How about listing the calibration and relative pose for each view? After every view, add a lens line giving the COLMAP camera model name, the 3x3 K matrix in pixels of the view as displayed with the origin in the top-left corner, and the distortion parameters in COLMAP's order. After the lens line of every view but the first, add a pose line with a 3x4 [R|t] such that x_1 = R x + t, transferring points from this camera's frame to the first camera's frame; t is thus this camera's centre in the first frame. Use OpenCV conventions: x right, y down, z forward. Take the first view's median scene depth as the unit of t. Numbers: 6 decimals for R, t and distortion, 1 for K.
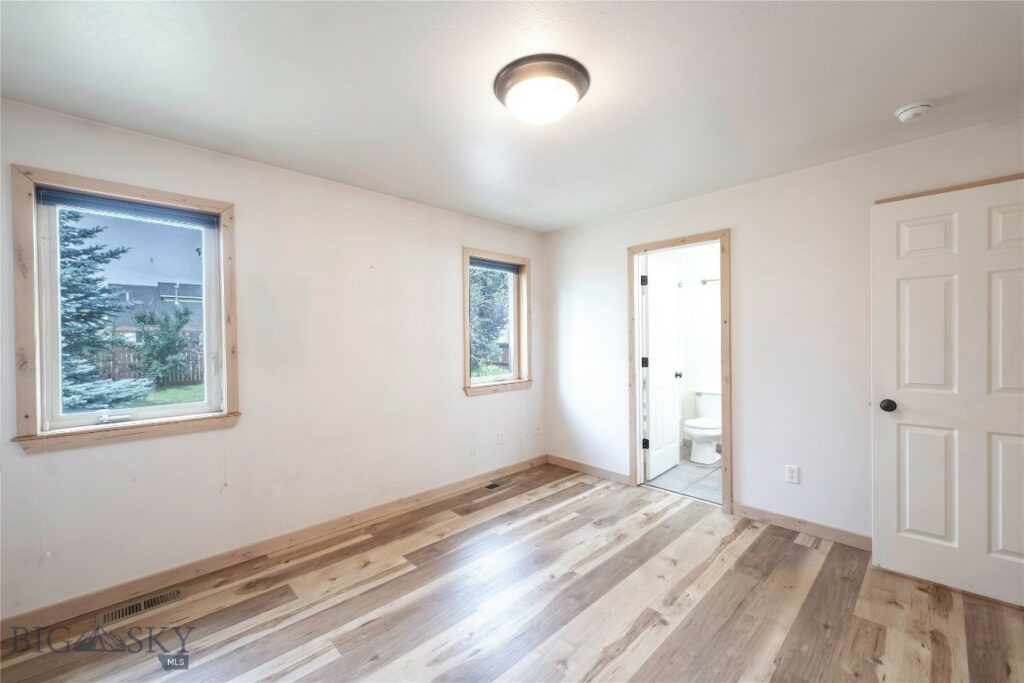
lens RADIAL K [[412.0, 0, 509.8], [0, 412.0, 343.2], [0, 0, 1]] dist [0.001704, 0.000321]
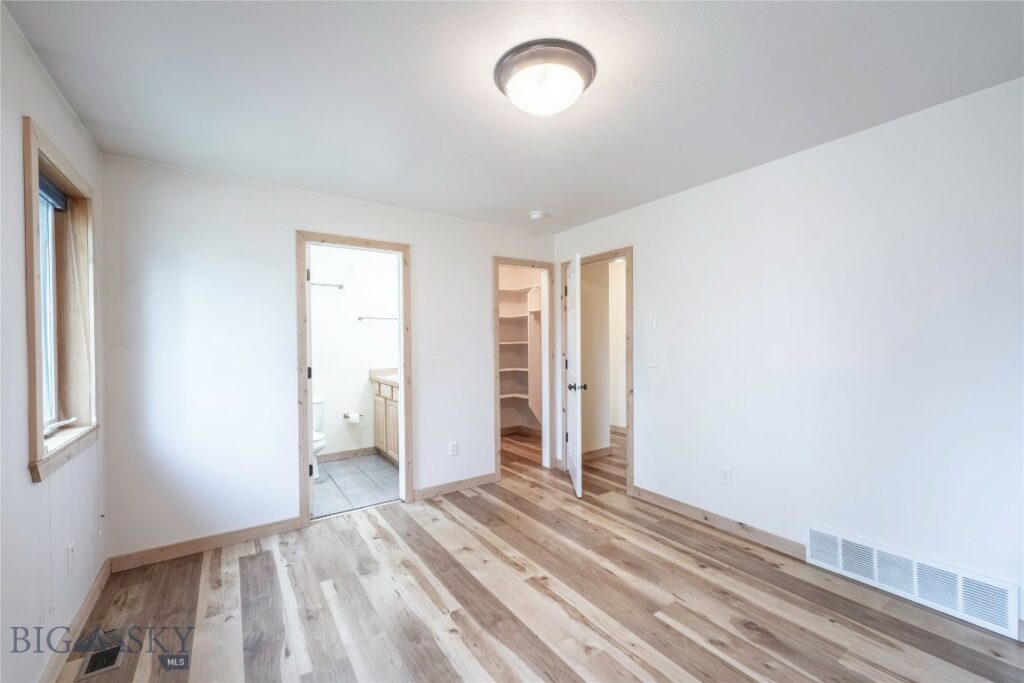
lens RADIAL K [[412.0, 0, 509.8], [0, 412.0, 343.2], [0, 0, 1]] dist [0.001704, 0.000321]
pose [[0.161461, 0.005574, 0.986863, -0.544536], [0.016121, 0.999836, -0.008285, -0.000160], [-0.986747, 0.017247, 0.161345, 0.583706]]
